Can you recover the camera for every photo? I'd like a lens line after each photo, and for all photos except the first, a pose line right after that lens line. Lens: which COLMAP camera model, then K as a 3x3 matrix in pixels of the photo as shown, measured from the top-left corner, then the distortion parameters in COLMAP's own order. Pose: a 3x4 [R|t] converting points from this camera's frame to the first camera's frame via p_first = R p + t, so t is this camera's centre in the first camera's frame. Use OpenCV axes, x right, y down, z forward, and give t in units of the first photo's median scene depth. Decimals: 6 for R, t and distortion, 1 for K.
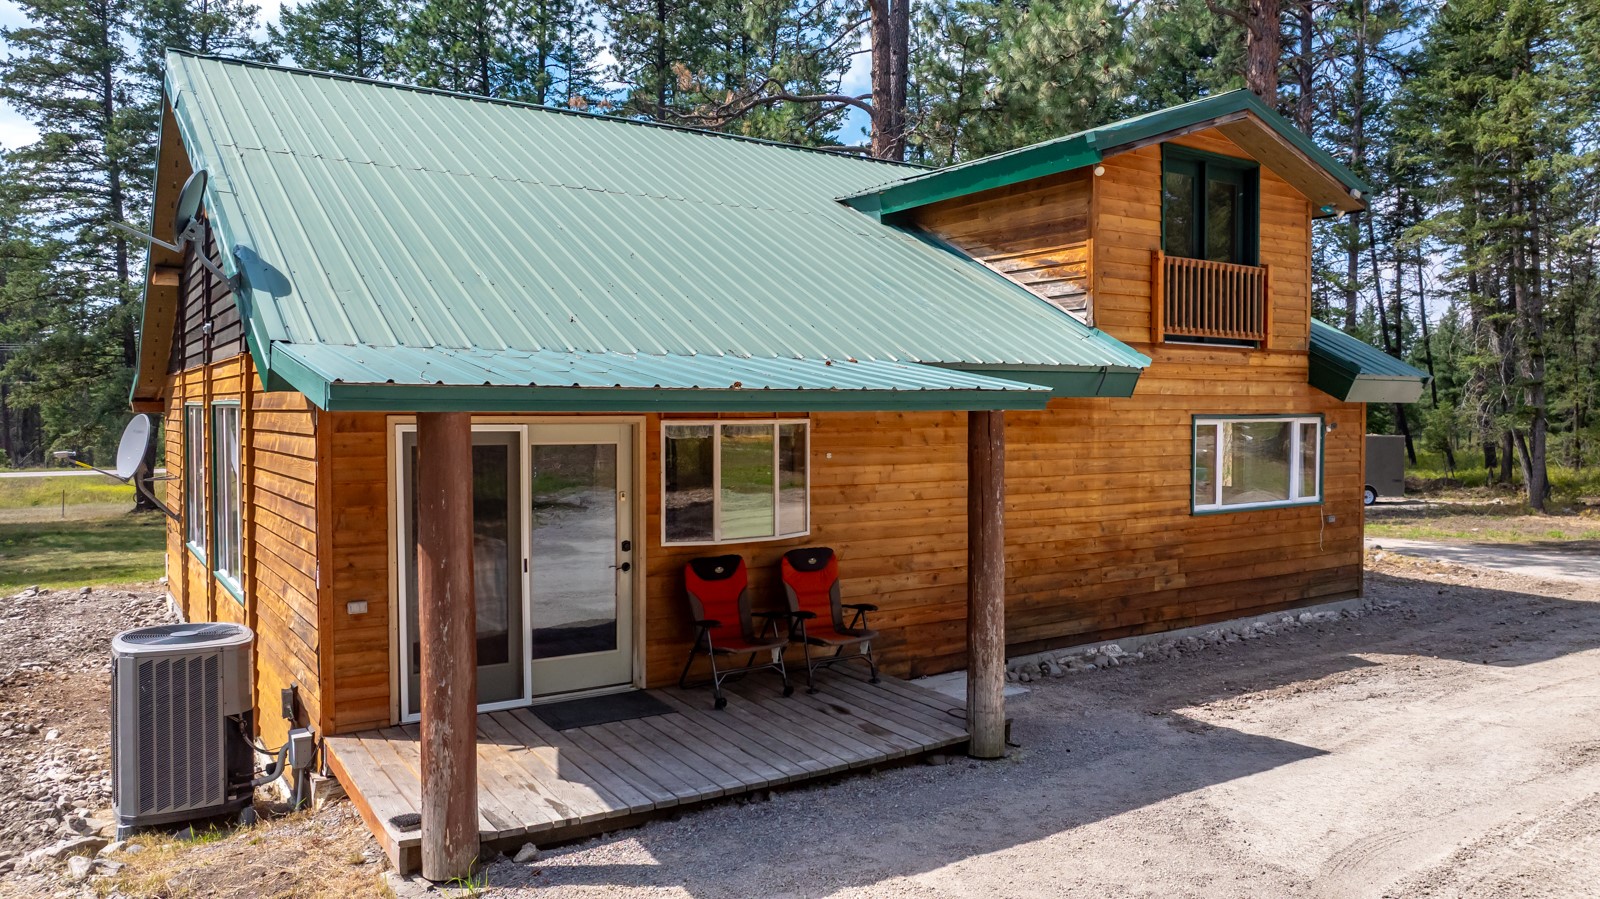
lens RADIAL K [[1123.7, 0, 800.0], [0, 1123.7, 449.5], [0, 0, 1]] dist [-0.015718, 0.000924]
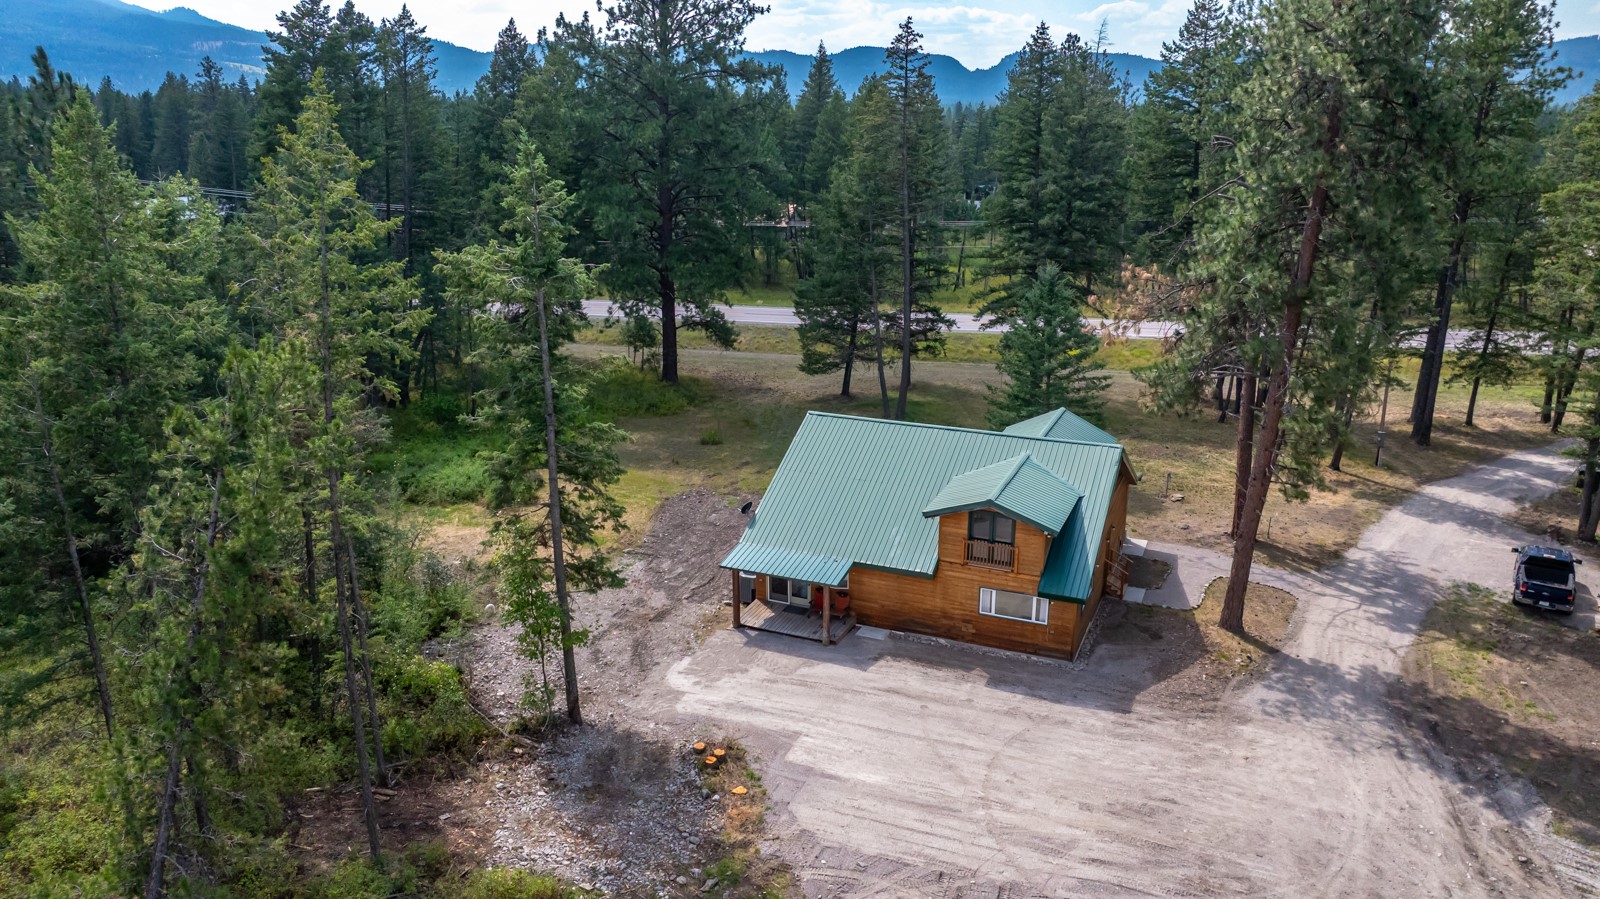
lens RADIAL K [[1145.1, 0, 800.0], [0, 1145.1, 449.5], [0, 0, 1]] dist [-0.071738, 0.084773]
pose [[0.542282, 0.248159, -0.802713, 2.597601], [-0.025445, 0.959799, 0.279532, -1.308199], [0.839811, -0.131160, 0.526796, -1.117761]]
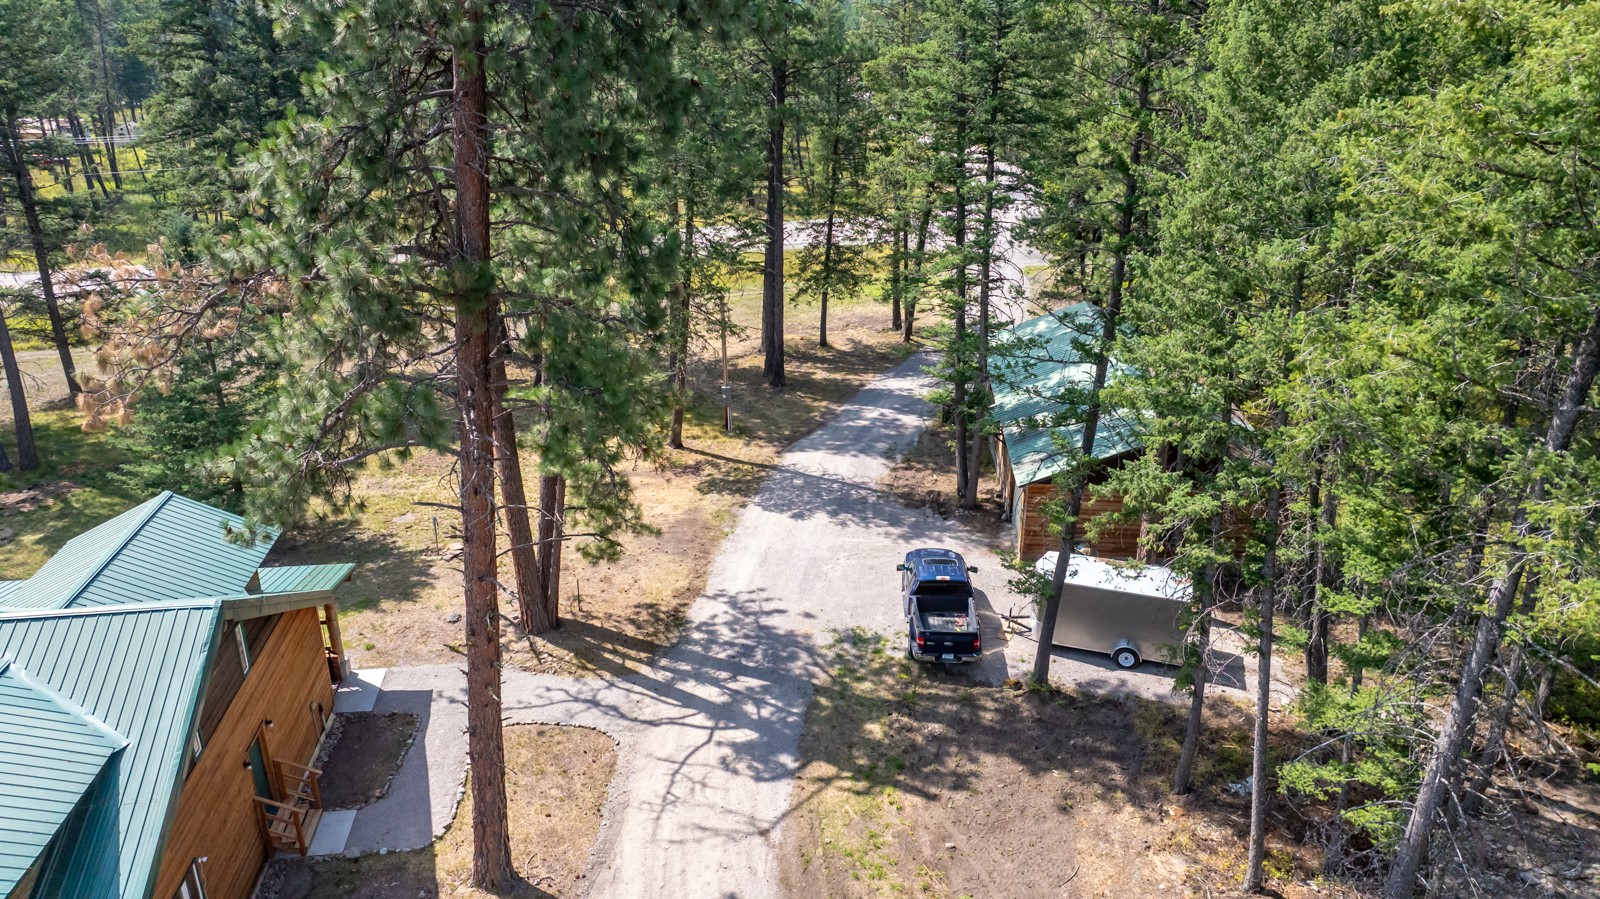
lens RADIAL K [[1123.7, 0, 800.0], [0, 1123.7, 449.5], [0, 0, 1]] dist [-0.015718, 0.000924]
pose [[0.891152, 0.178130, -0.417274, 1.789735], [-0.020172, 0.934350, 0.355784, -1.212085], [0.453256, -0.308640, 0.836241, 0.600531]]
